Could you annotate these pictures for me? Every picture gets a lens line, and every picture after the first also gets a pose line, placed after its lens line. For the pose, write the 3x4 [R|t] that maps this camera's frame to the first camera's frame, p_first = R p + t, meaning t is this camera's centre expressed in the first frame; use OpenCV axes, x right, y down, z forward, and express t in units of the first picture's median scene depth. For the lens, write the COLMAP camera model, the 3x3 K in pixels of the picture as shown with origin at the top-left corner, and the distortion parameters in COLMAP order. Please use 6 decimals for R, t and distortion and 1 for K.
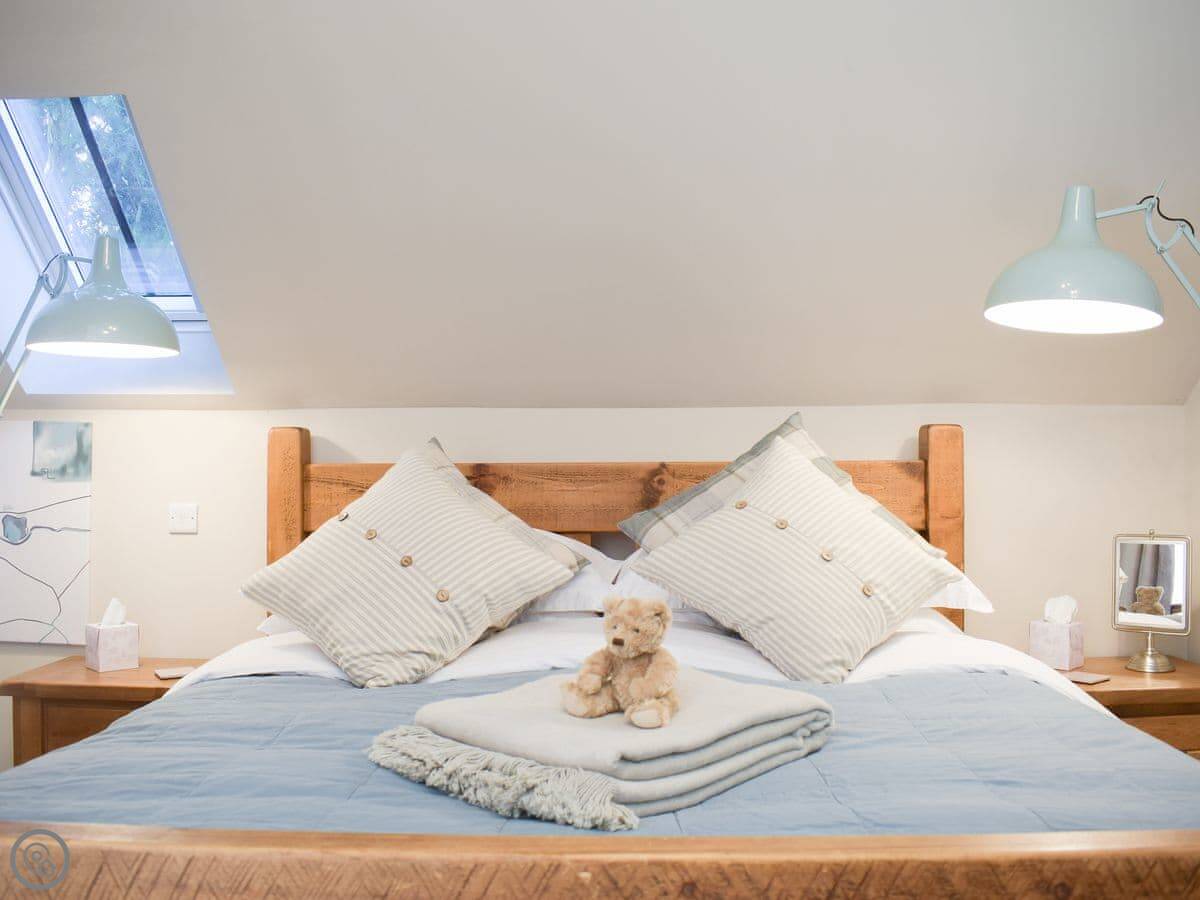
lens RADIAL K [[1074.6, 0, 600.4], [0, 1074.6, 455.5], [0, 0, 1]] dist [-0.085252, 0.013184]
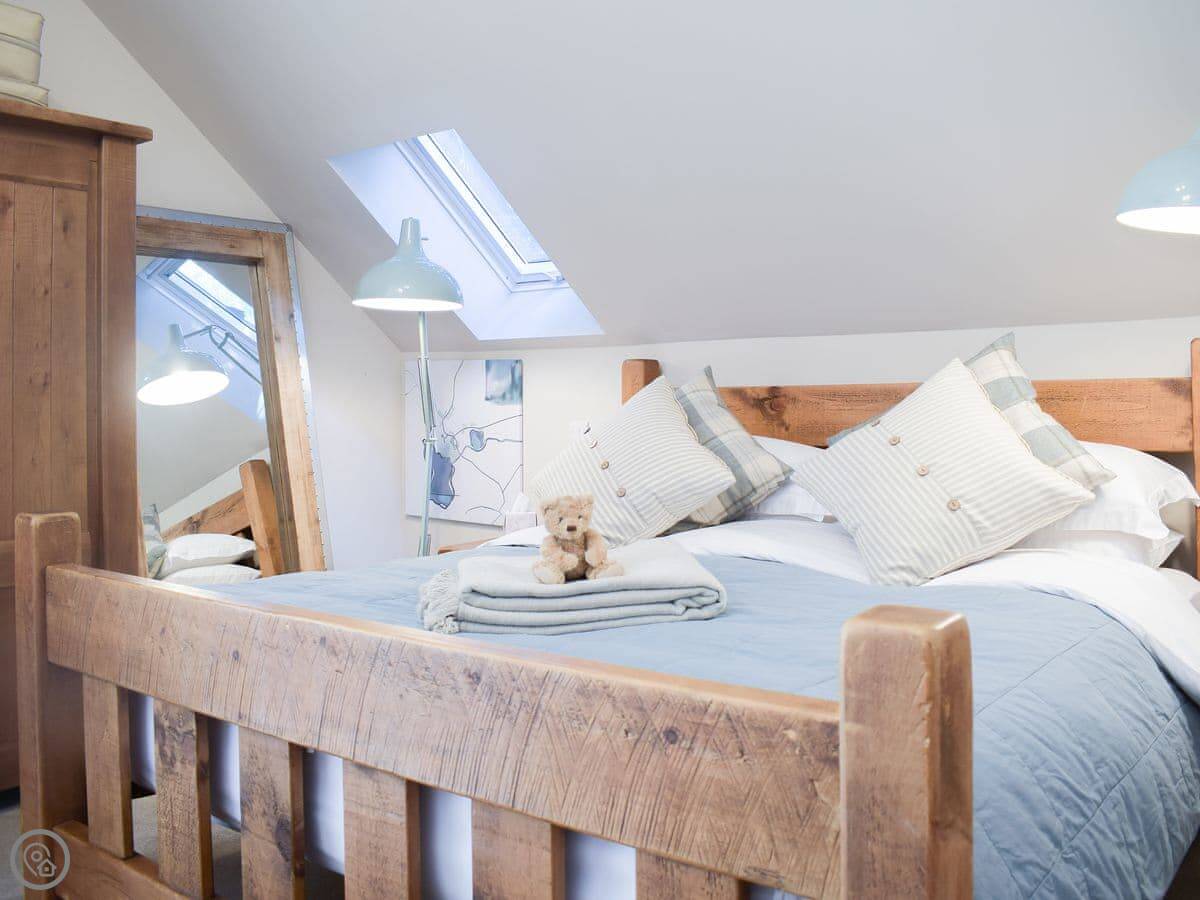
lens RADIAL K [[1074.6, 0, 600.4], [0, 1074.6, 455.5], [0, 0, 1]] dist [-0.085252, 0.013184]
pose [[0.807530, 0.022274, -0.589406, 0.579418], [0.021836, 0.997473, 0.067612, -0.000352], [0.589423, -0.067469, 0.805002, -0.043024]]
